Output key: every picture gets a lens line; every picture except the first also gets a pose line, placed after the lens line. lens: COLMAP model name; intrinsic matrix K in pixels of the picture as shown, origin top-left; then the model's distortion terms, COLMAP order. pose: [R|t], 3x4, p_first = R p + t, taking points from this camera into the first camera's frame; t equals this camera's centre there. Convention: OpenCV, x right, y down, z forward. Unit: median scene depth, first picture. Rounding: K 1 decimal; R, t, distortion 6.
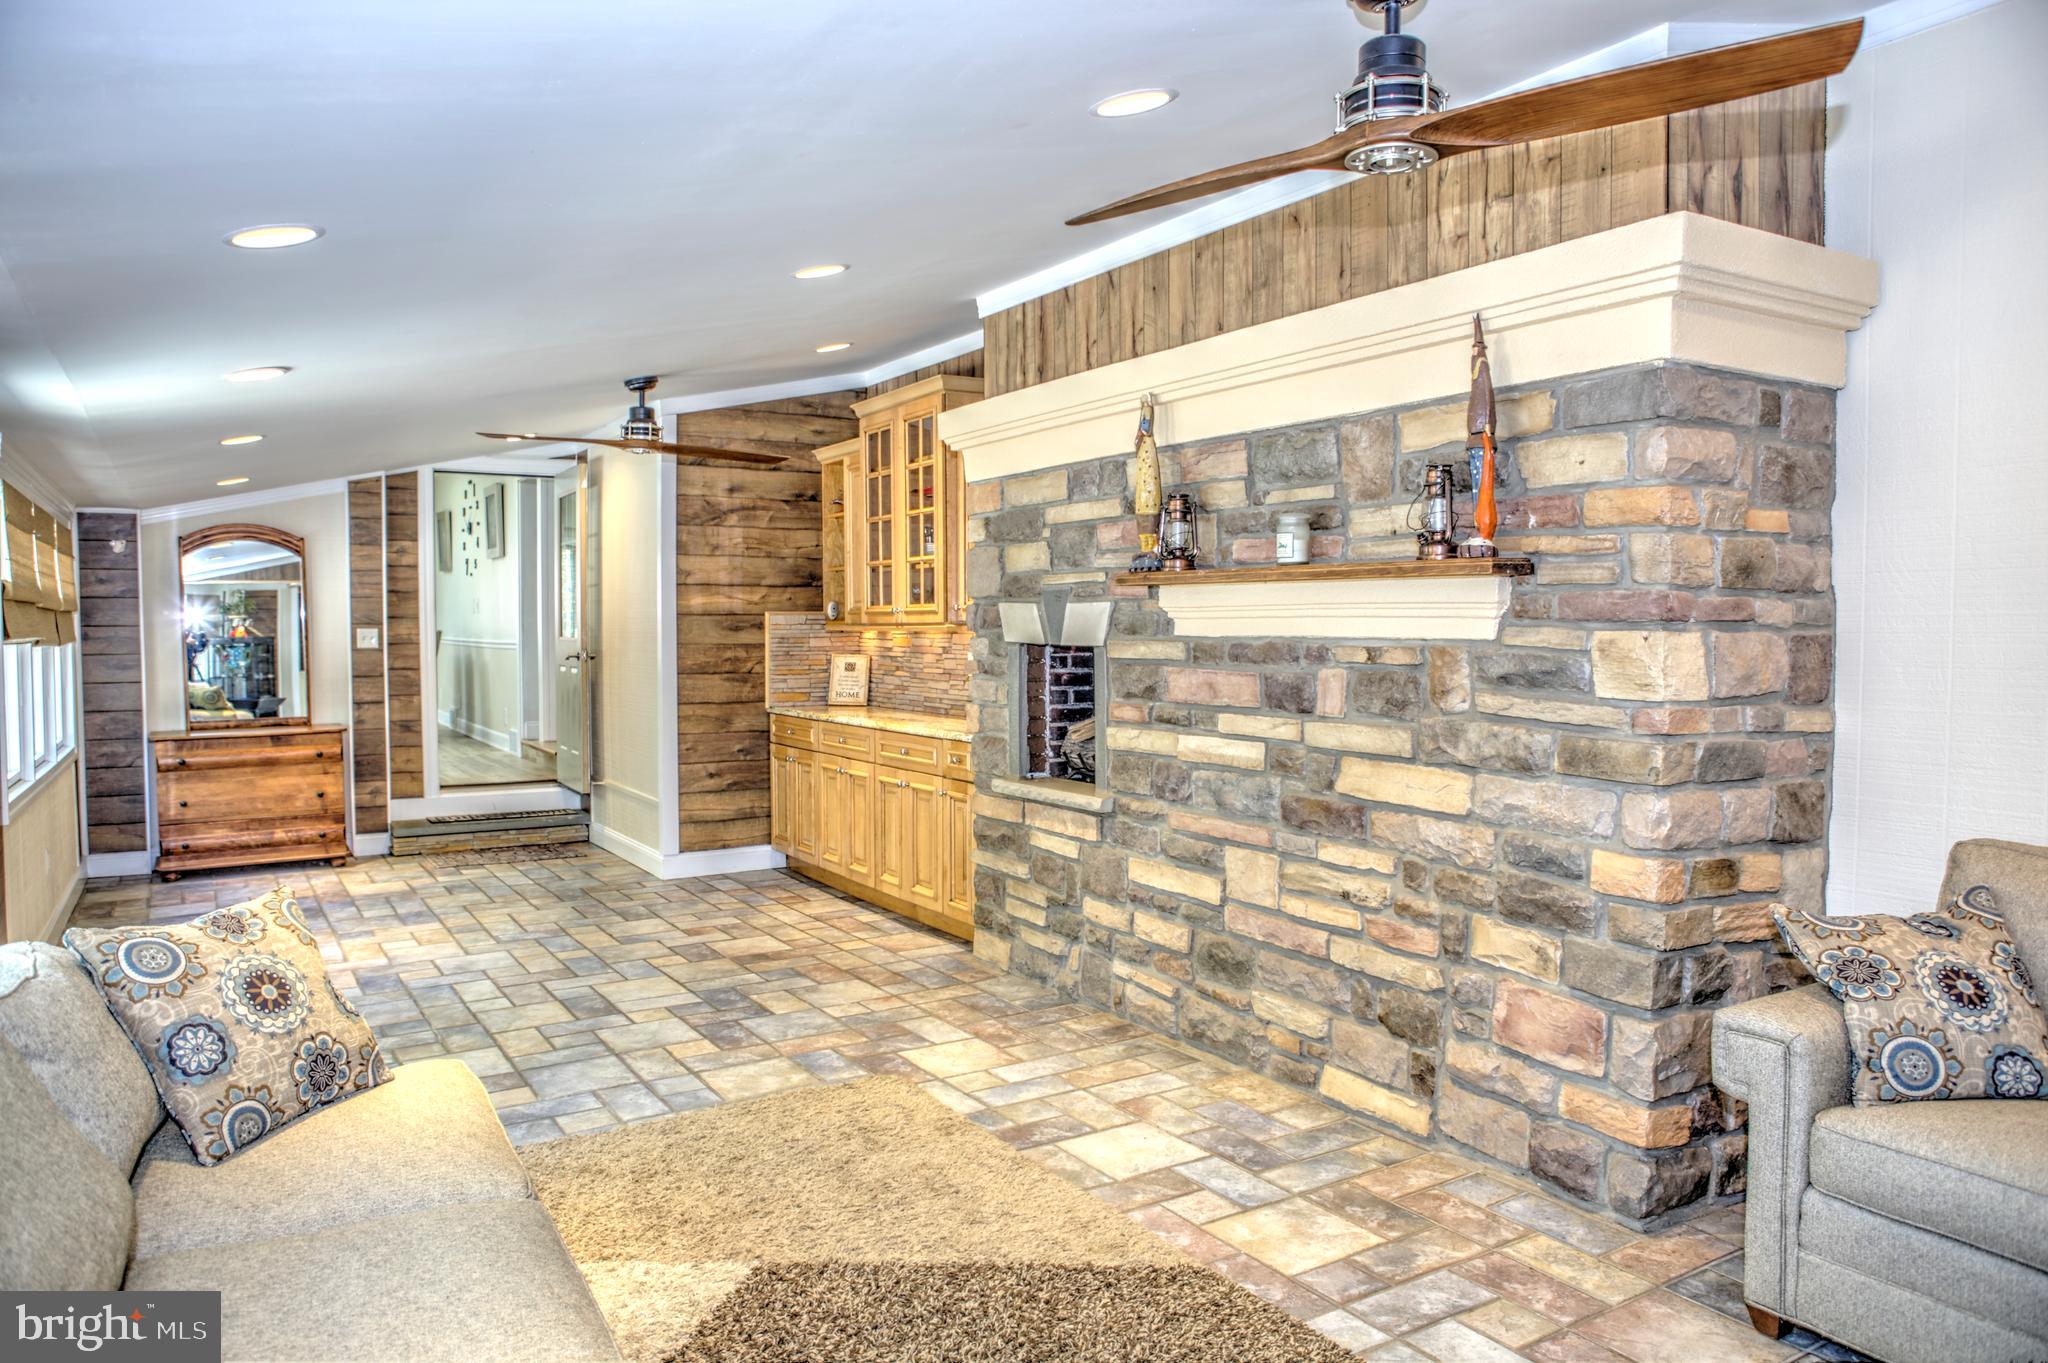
lens RADIAL K [[1414.3, 0, 1025.1], [0, 1414.3, 689.2], [0, 0, 1]] dist [-0.111787, 0.082032]
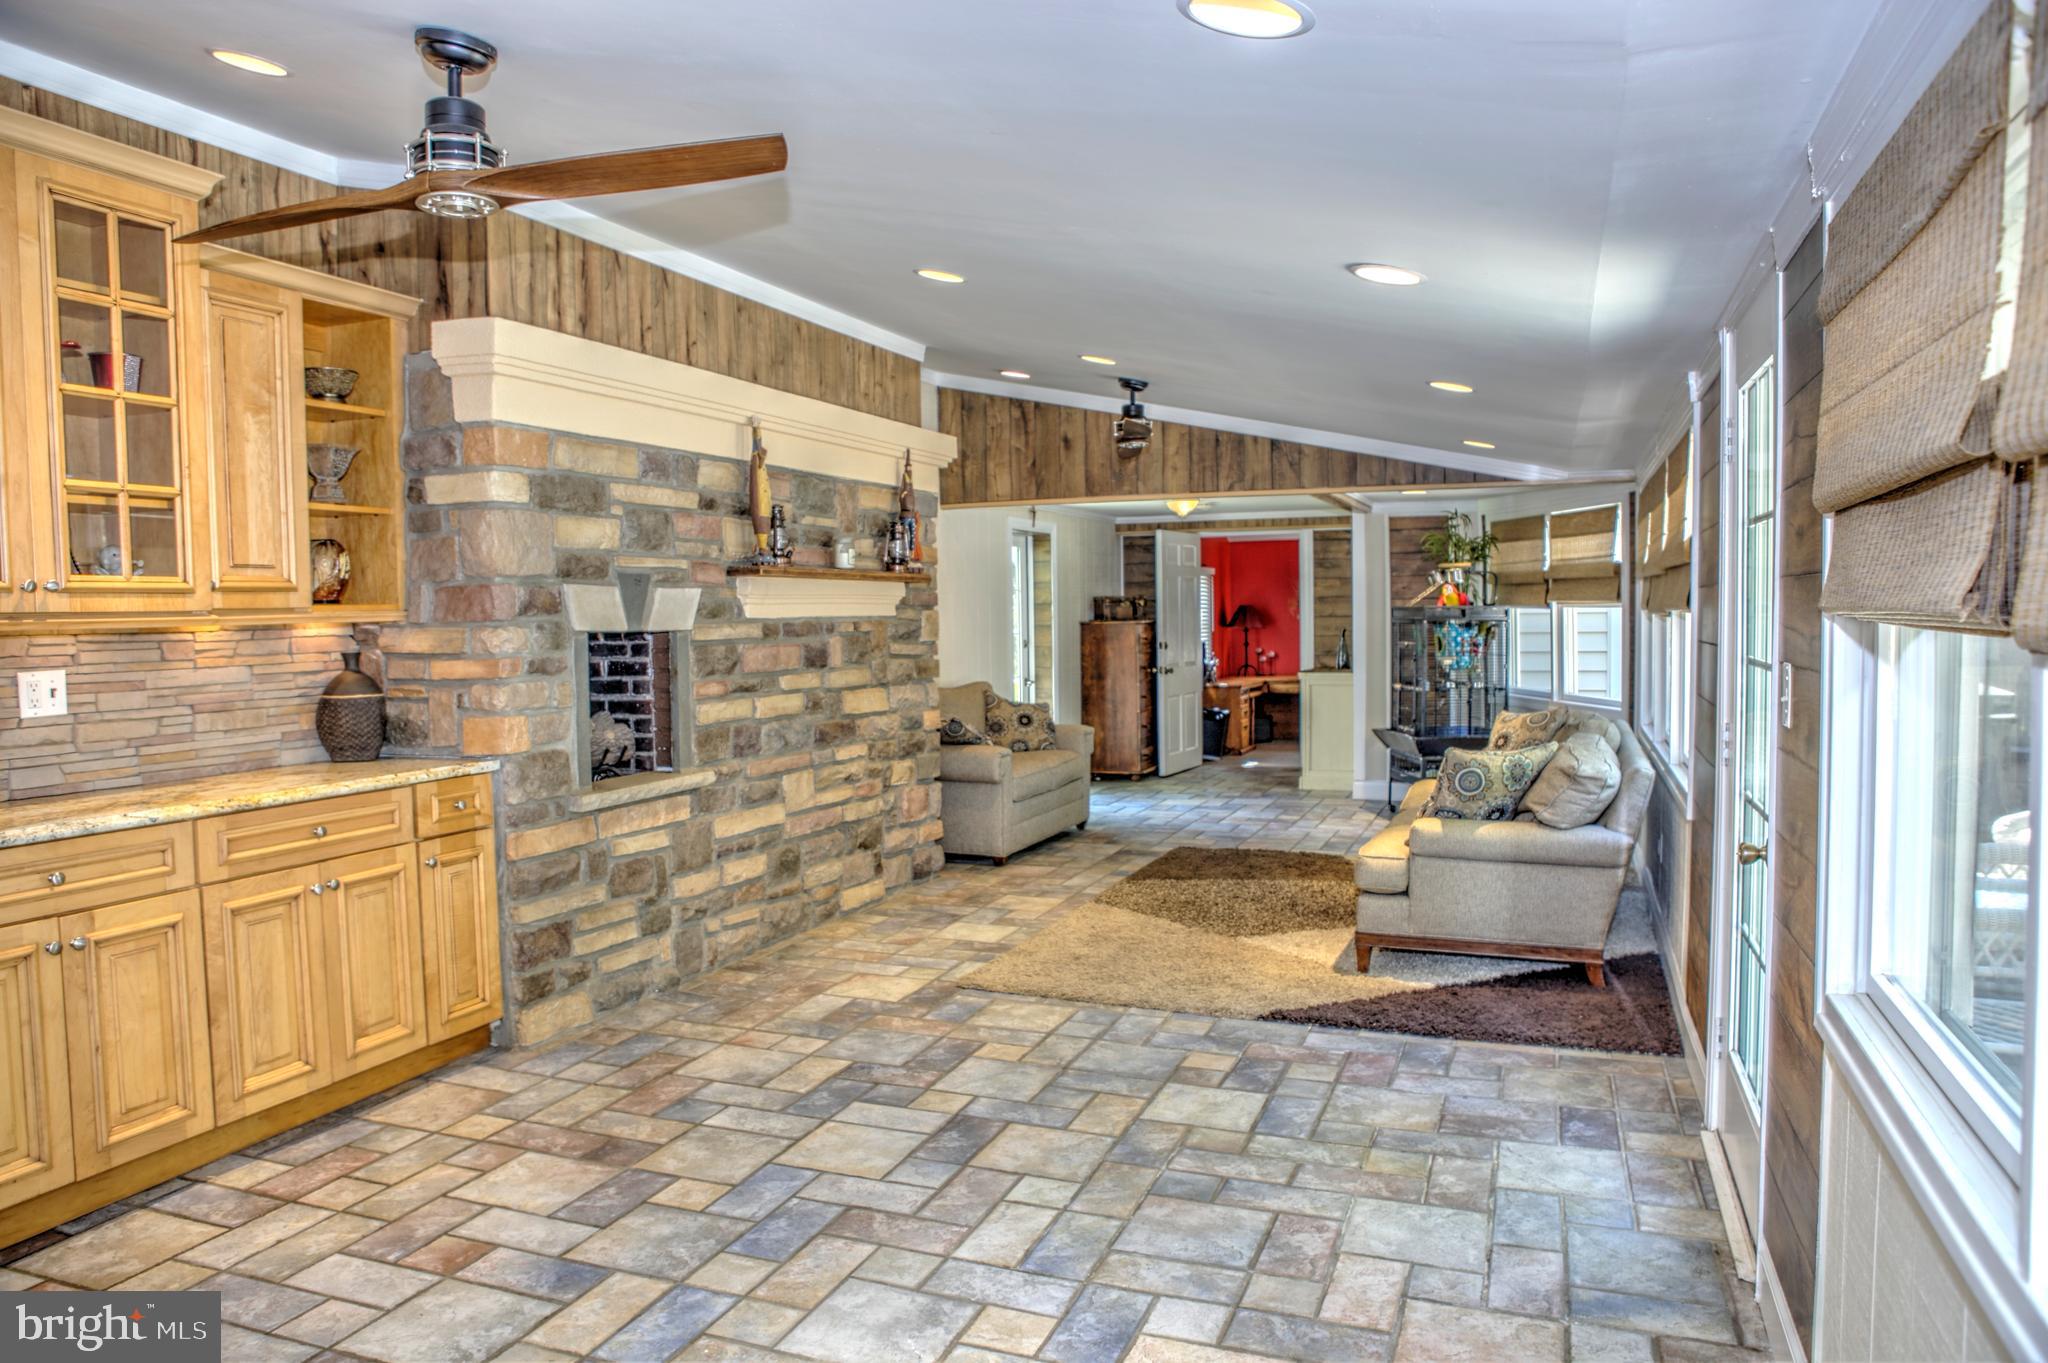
lens RADIAL K [[1414.3, 0, 1025.1], [0, 1414.3, 689.2], [0, 0, 1]] dist [-0.111787, 0.082032]
pose [[-0.616962, -0.032408, 0.786325, -0.908100], [0.051253, 0.995376, 0.081238, -0.057873], [-0.785322, 0.090422, -0.612448, 1.424181]]
